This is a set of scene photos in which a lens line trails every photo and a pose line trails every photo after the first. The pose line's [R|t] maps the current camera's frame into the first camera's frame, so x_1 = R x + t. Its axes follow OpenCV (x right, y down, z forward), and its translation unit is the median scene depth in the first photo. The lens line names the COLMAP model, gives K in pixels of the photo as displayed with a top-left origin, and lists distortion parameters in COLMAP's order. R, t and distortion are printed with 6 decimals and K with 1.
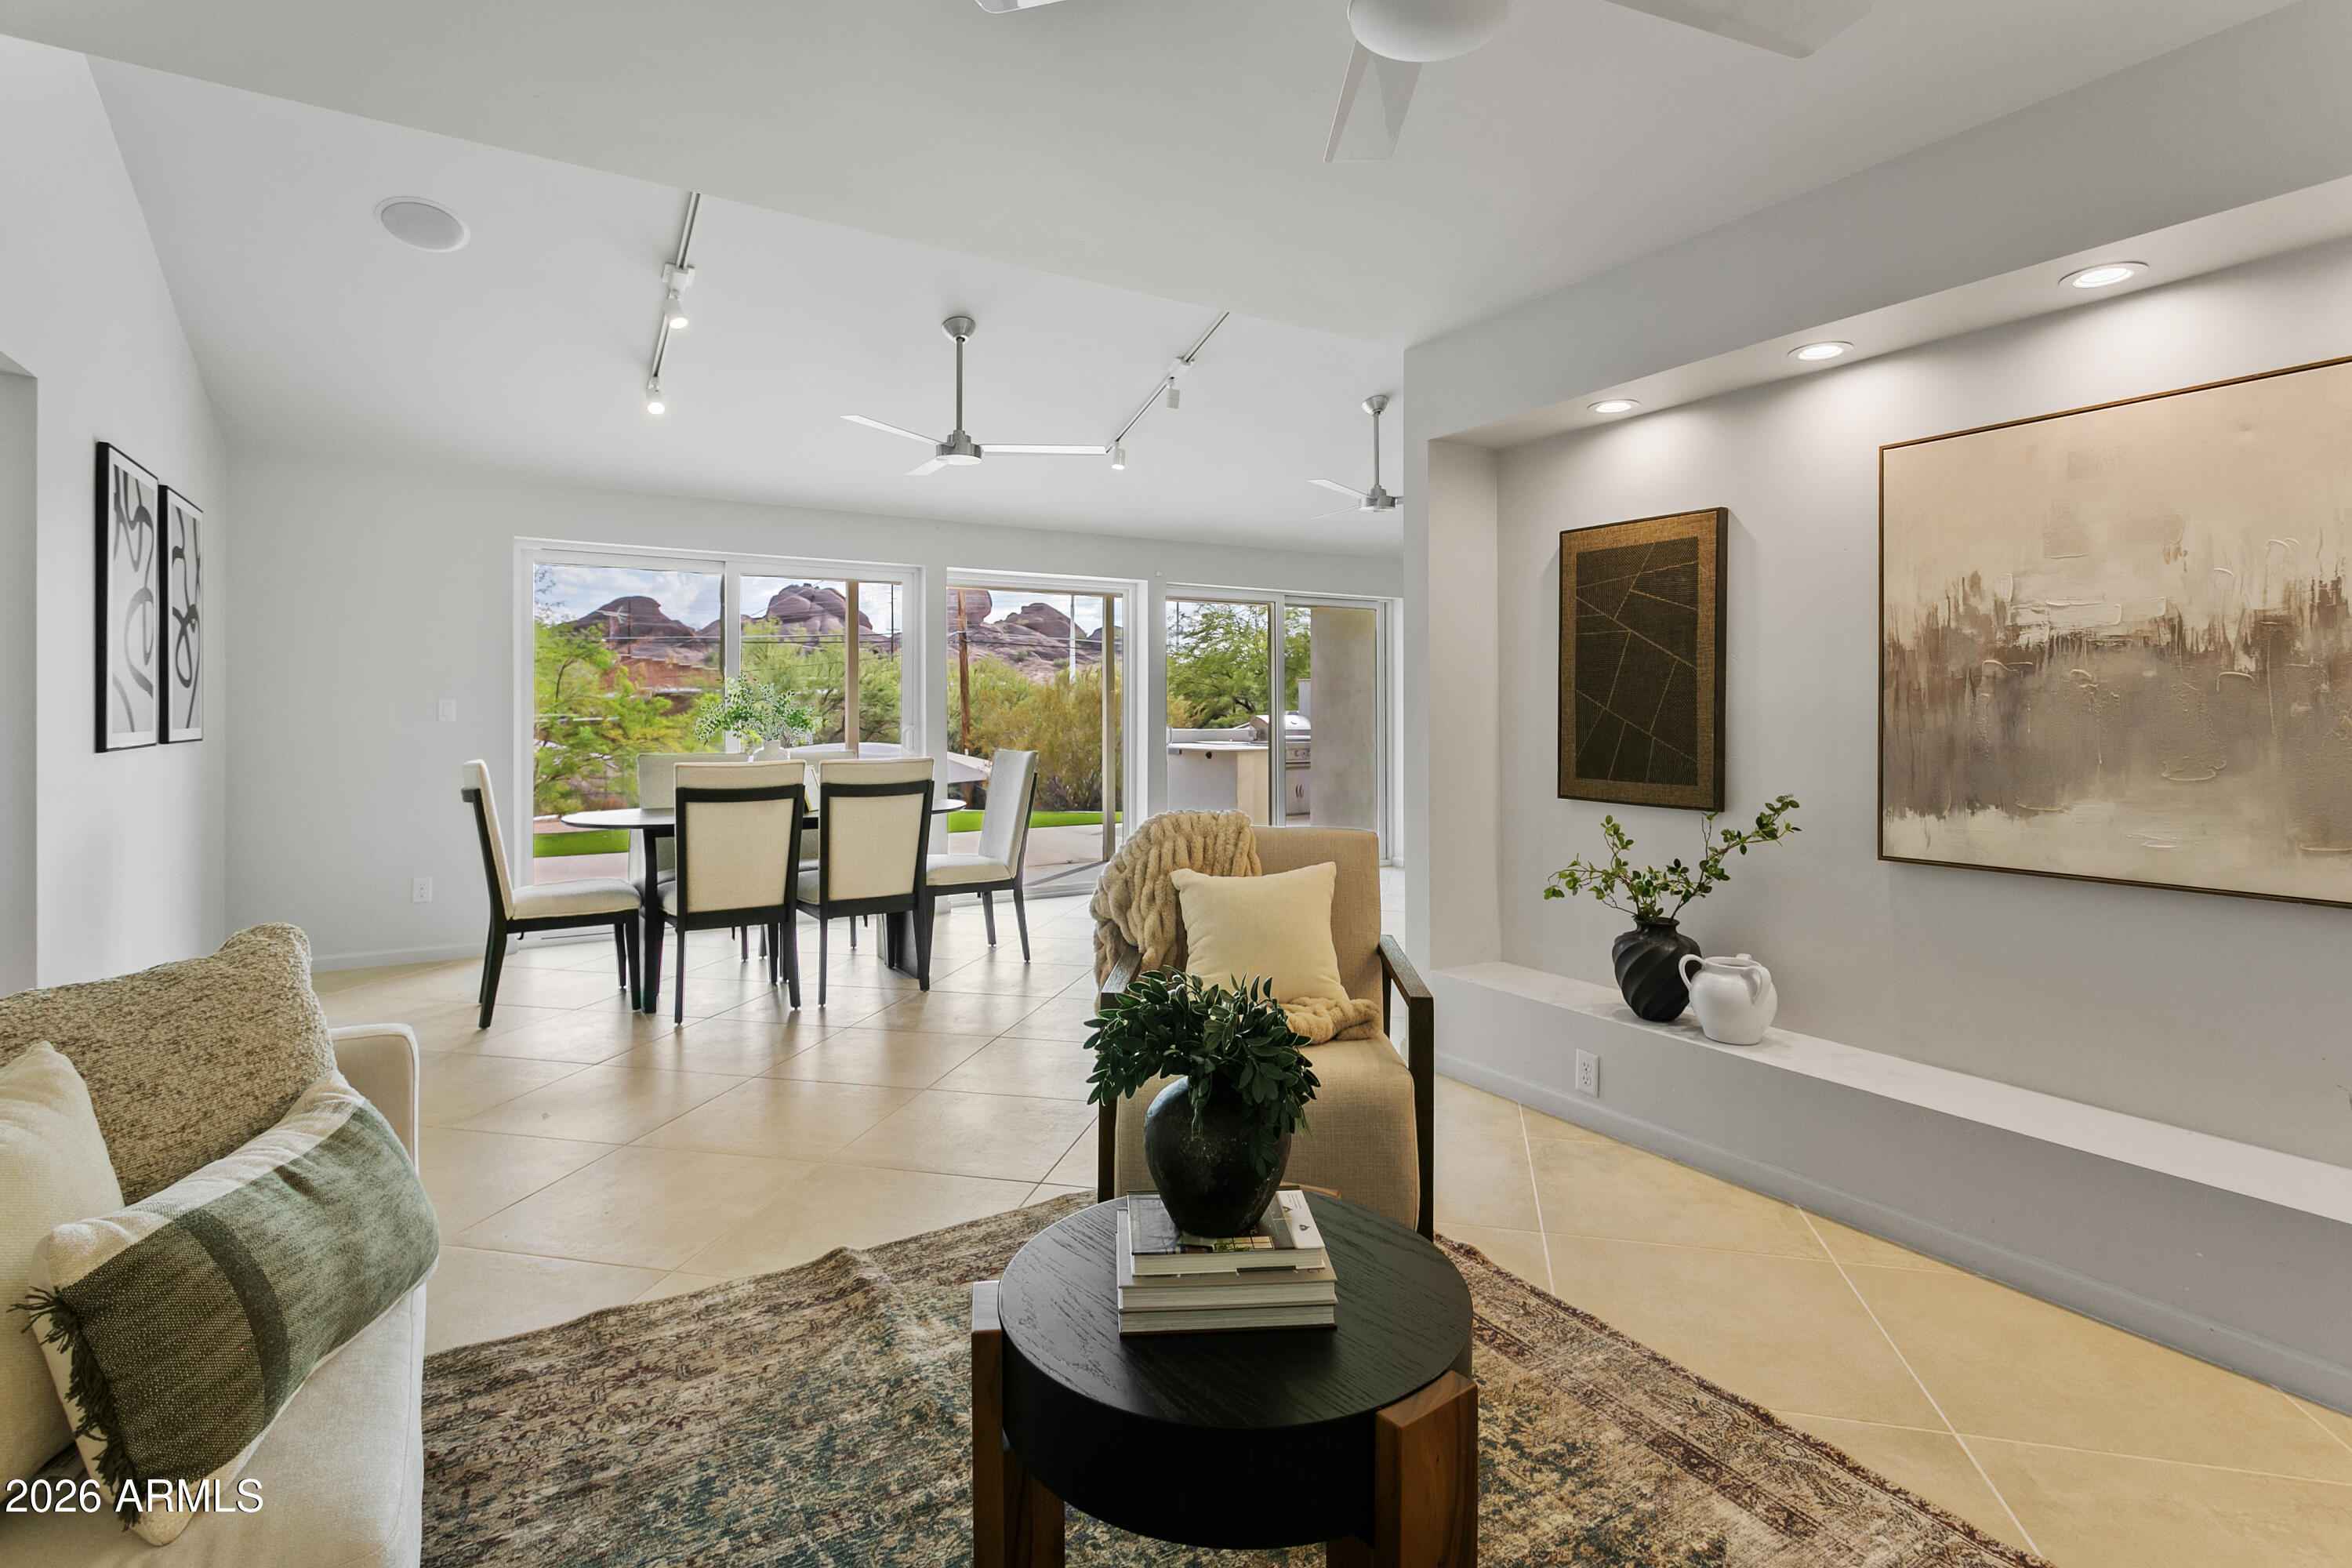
lens RADIAL K [[1140.8, 0, 1180.7], [0, 1140.8, 710.5], [0, 0, 1]] dist [0.003196, 0.000541]
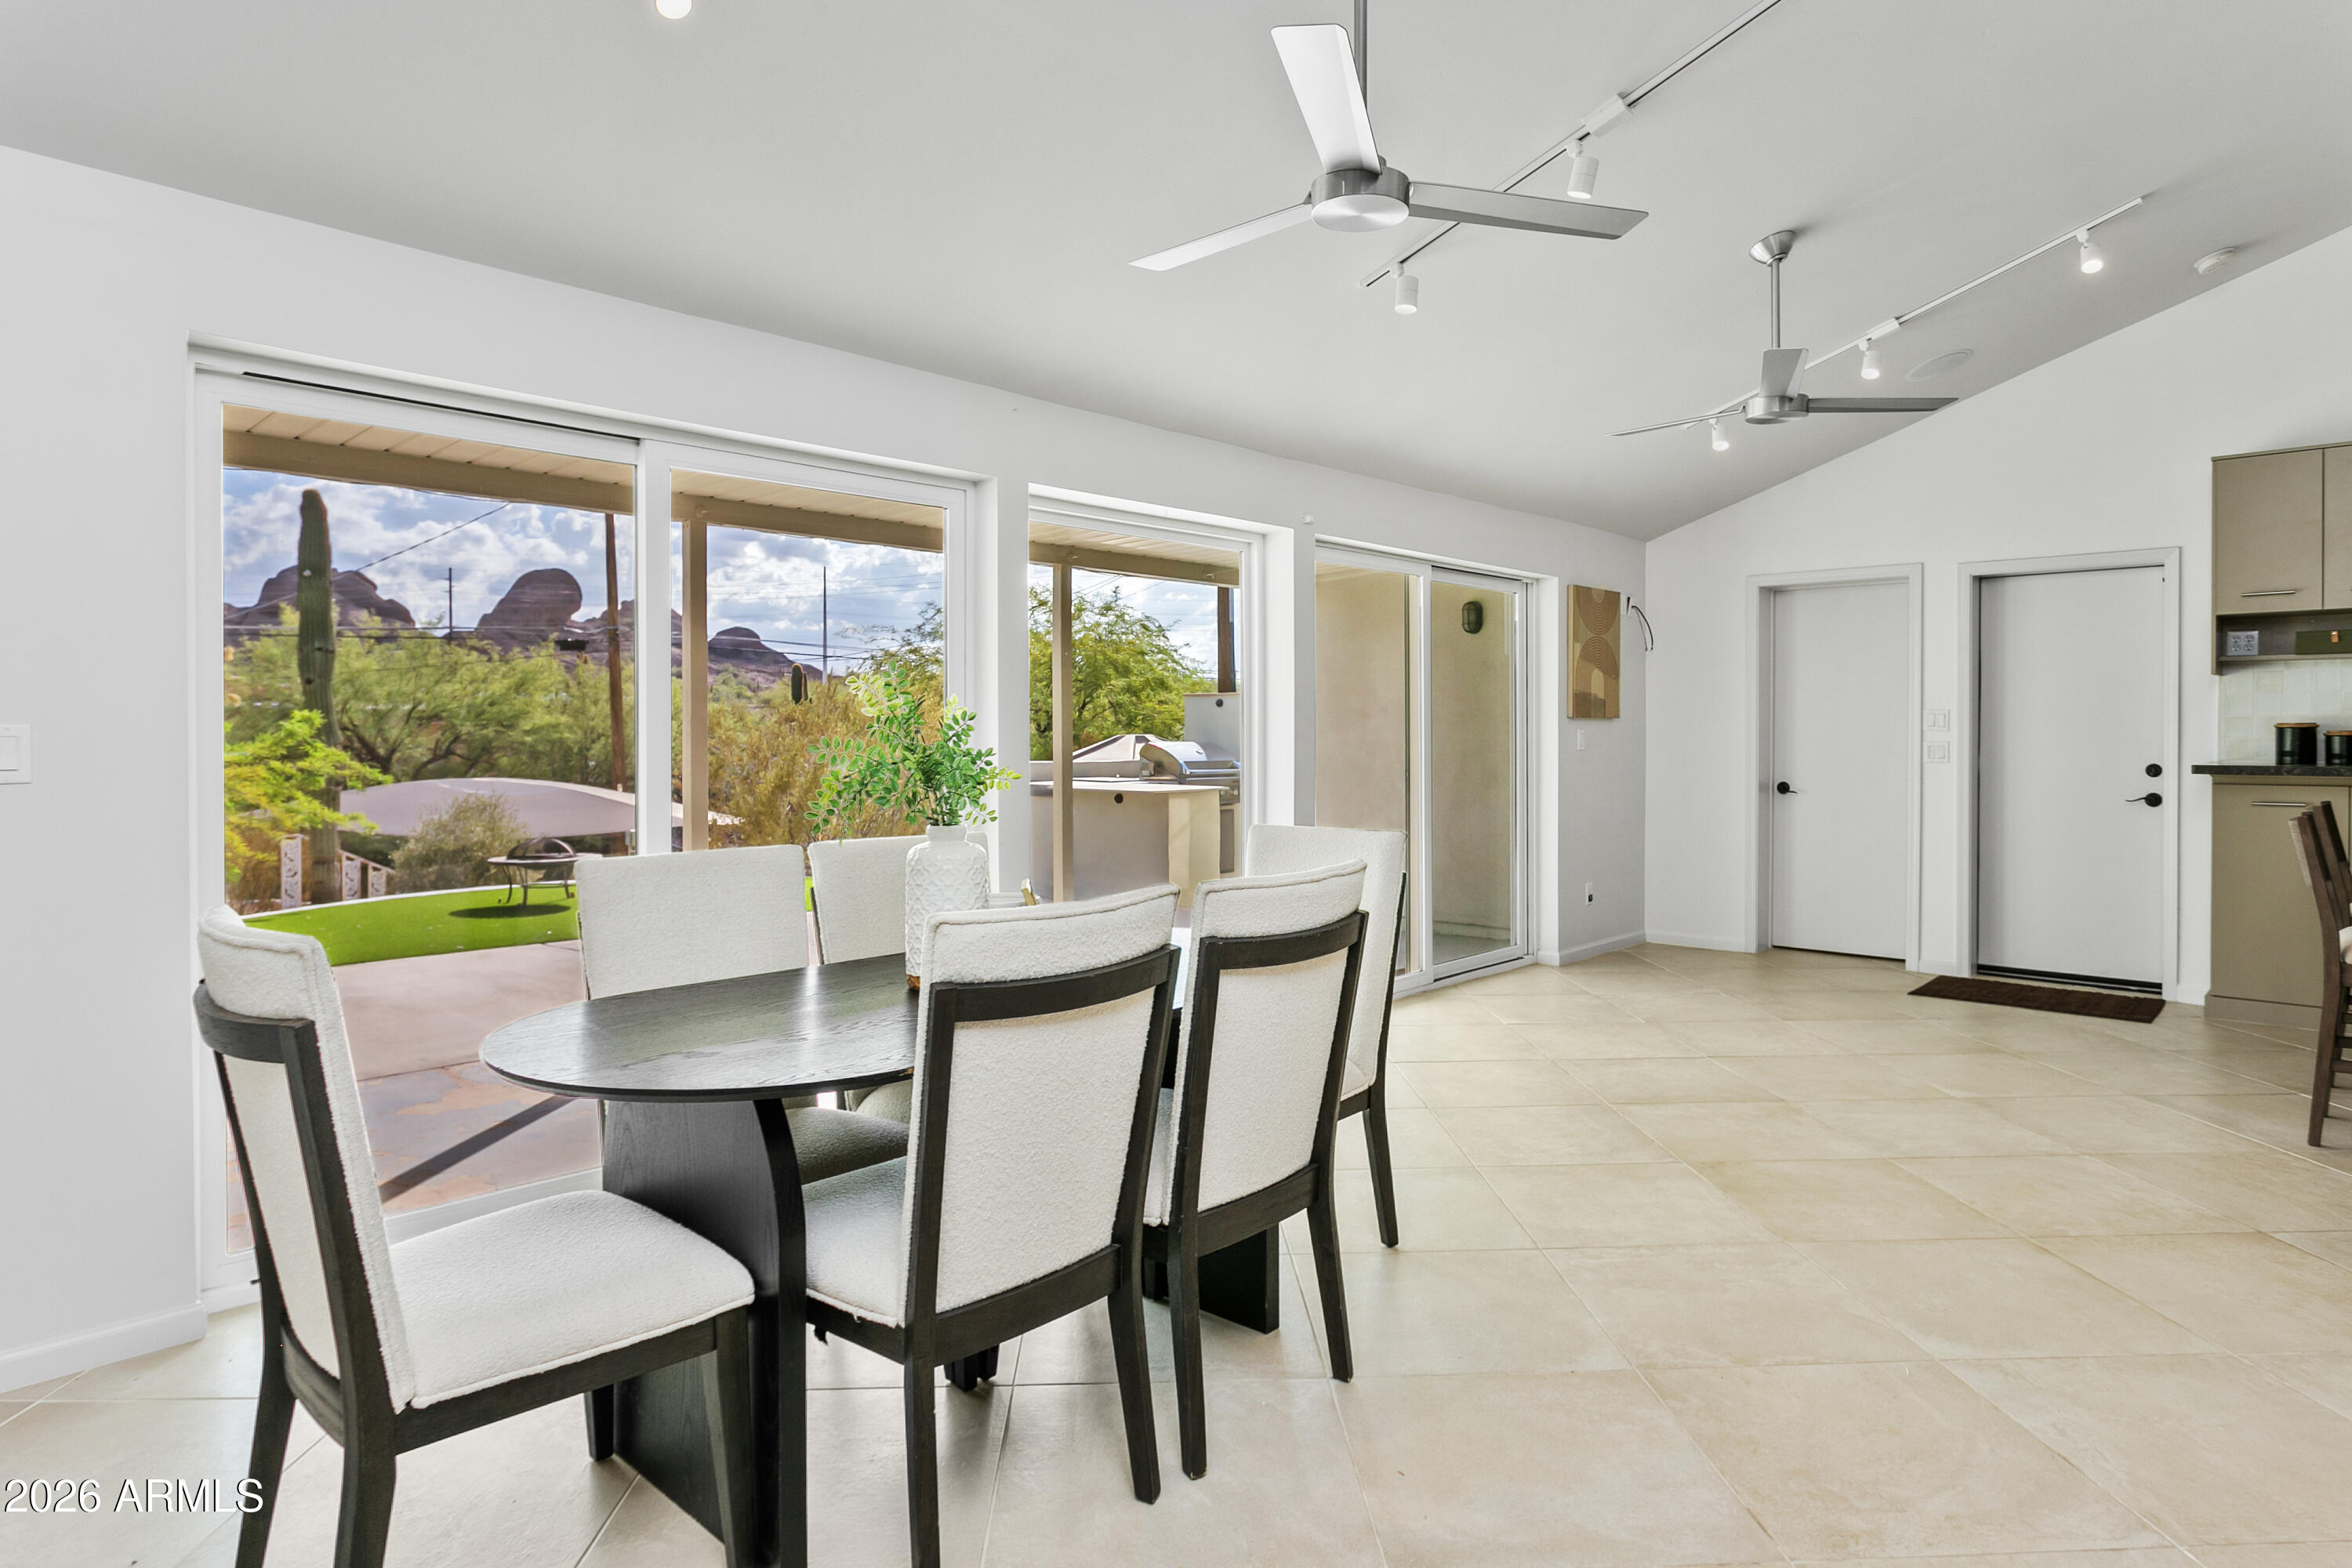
lens RADIAL K [[1328.6, 0, 1176.7], [0, 1328.6, 741.7], [0, 0, 1]] dist [-0.015381, 0.001858]
pose [[0.964188, -0.002833, 0.265204, -0.776103], [0.000306, 0.999954, 0.009569, -0.019681], [-0.265219, -0.009145, 0.964145, 0.950393]]
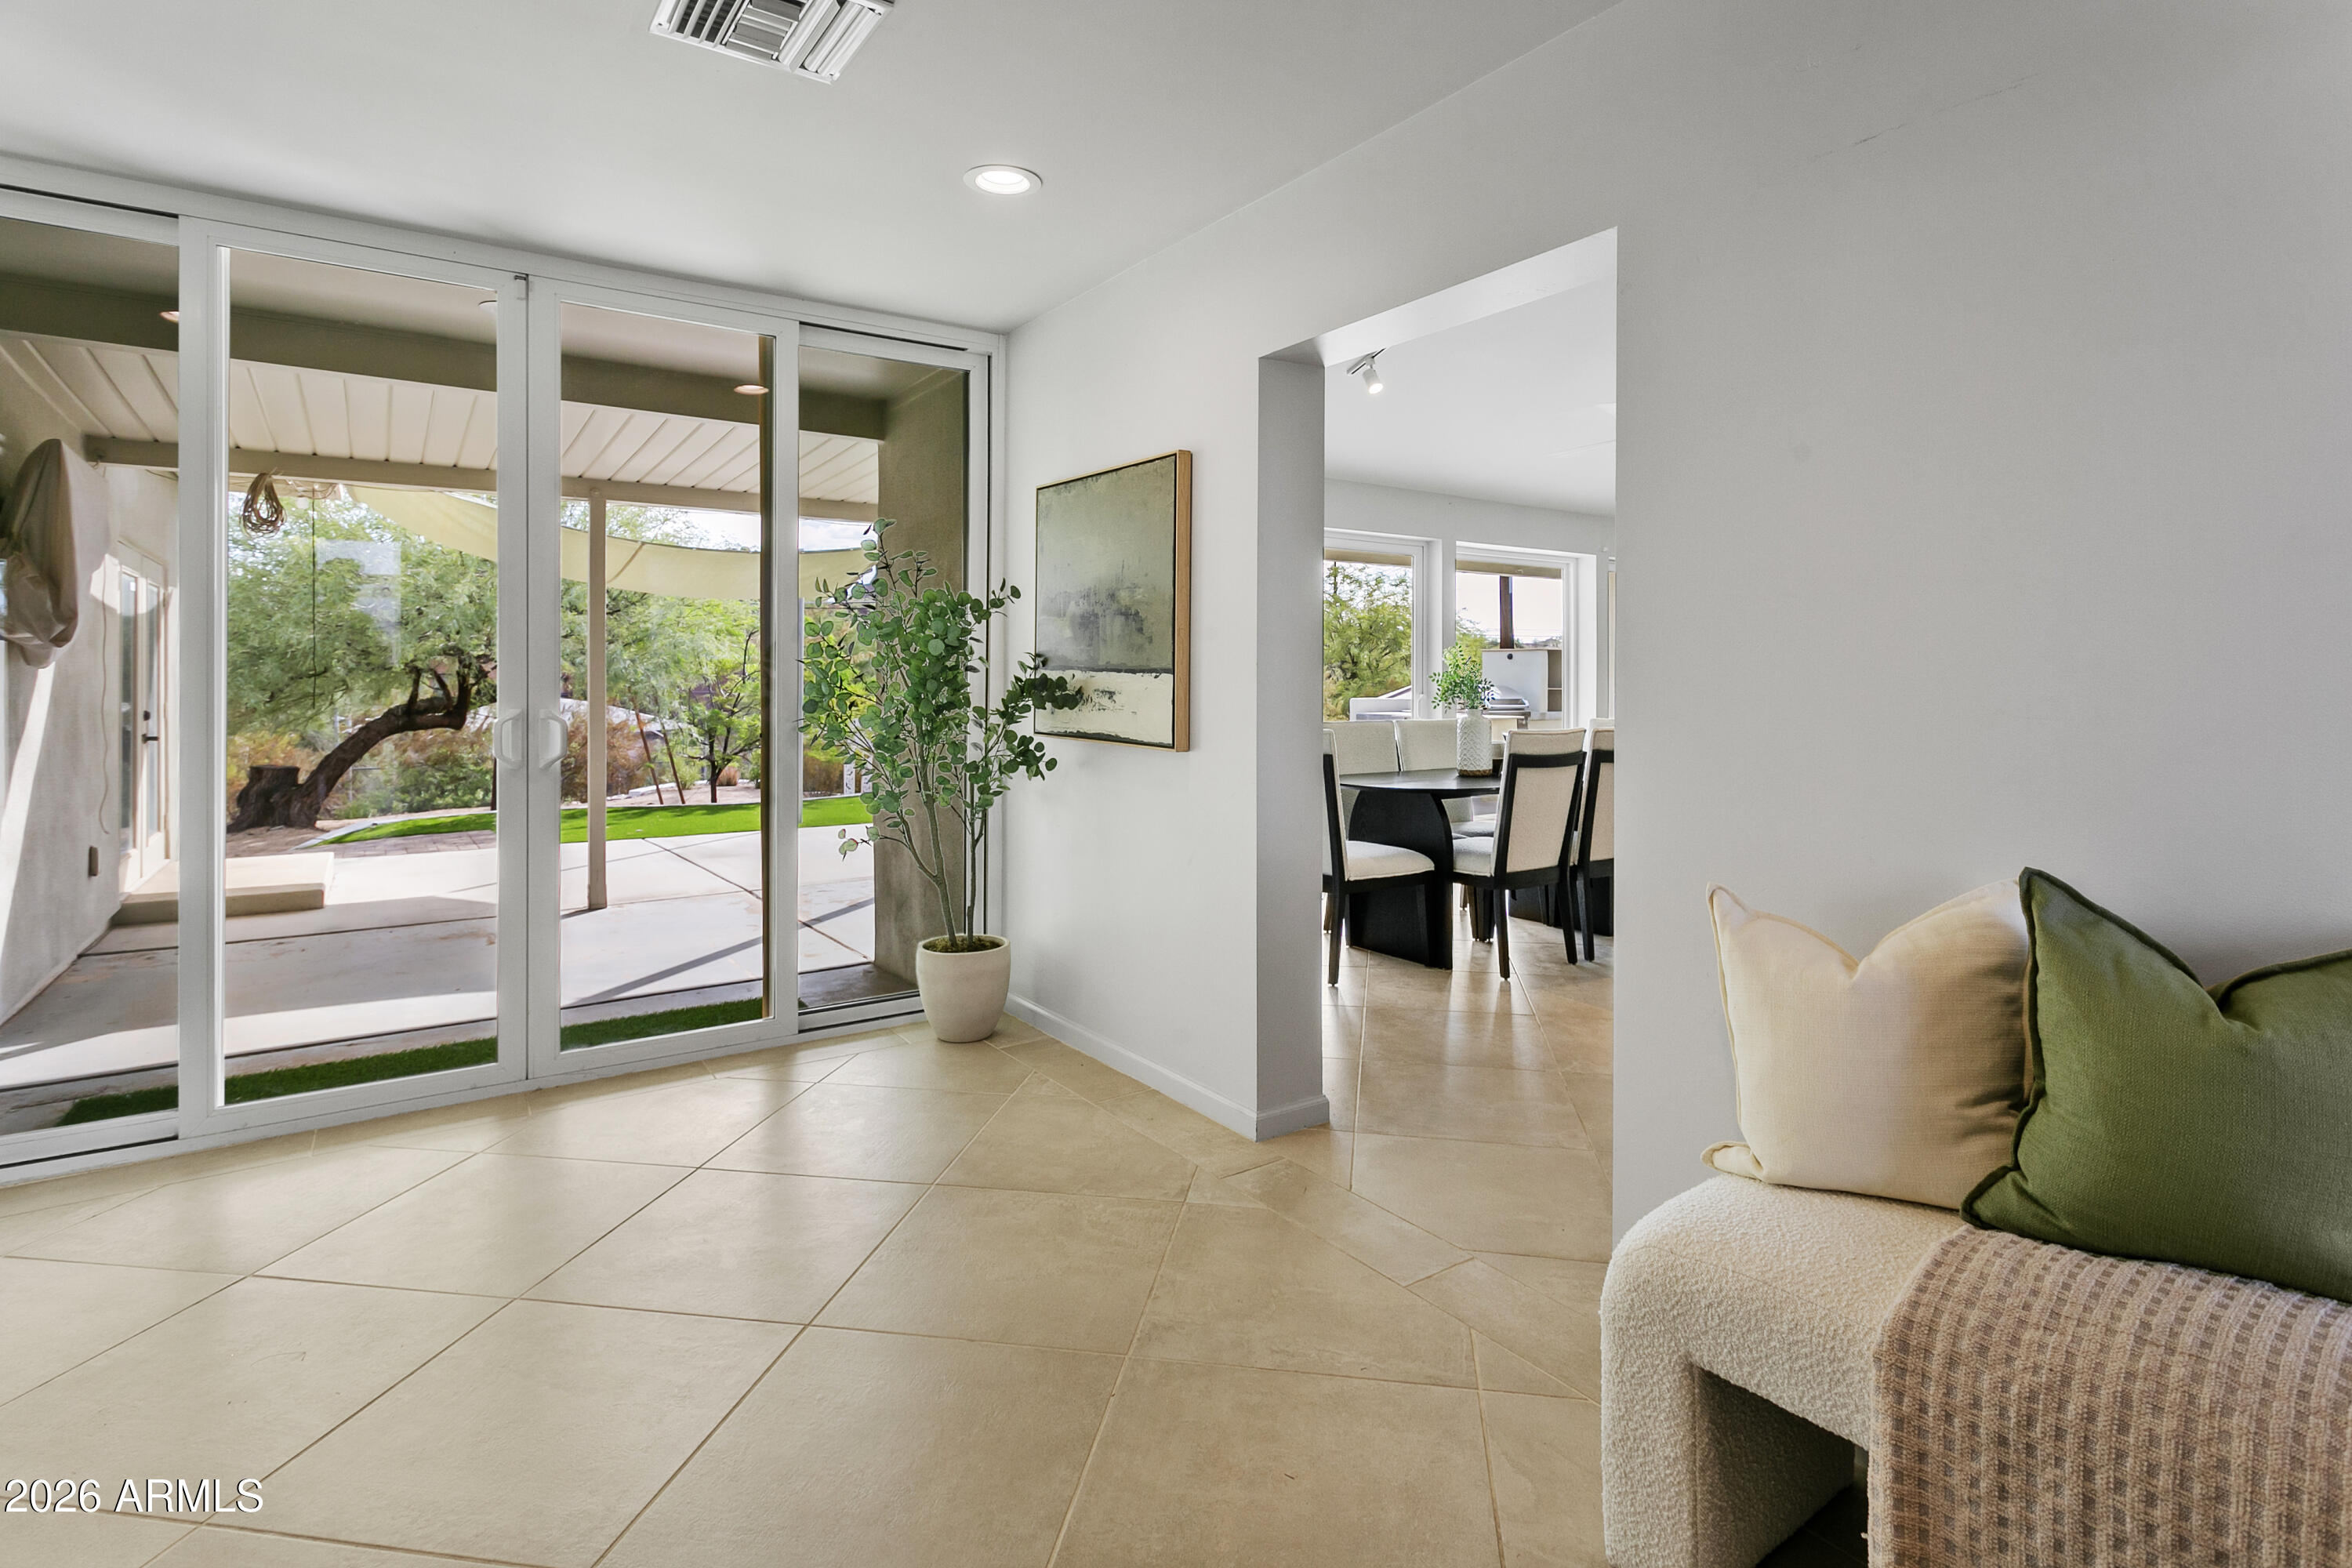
lens RADIAL K [[1161.3, 0, 1182.5], [0, 1161.3, 671.1], [0, 0, 1]] dist [-0.000192, -0.000003]
pose [[0.998270, 0.004395, 0.058624, -1.298456], [-0.004055, 0.999974, -0.005929, -0.000427], [-0.058649, 0.005682, 0.998263, -0.053210]]
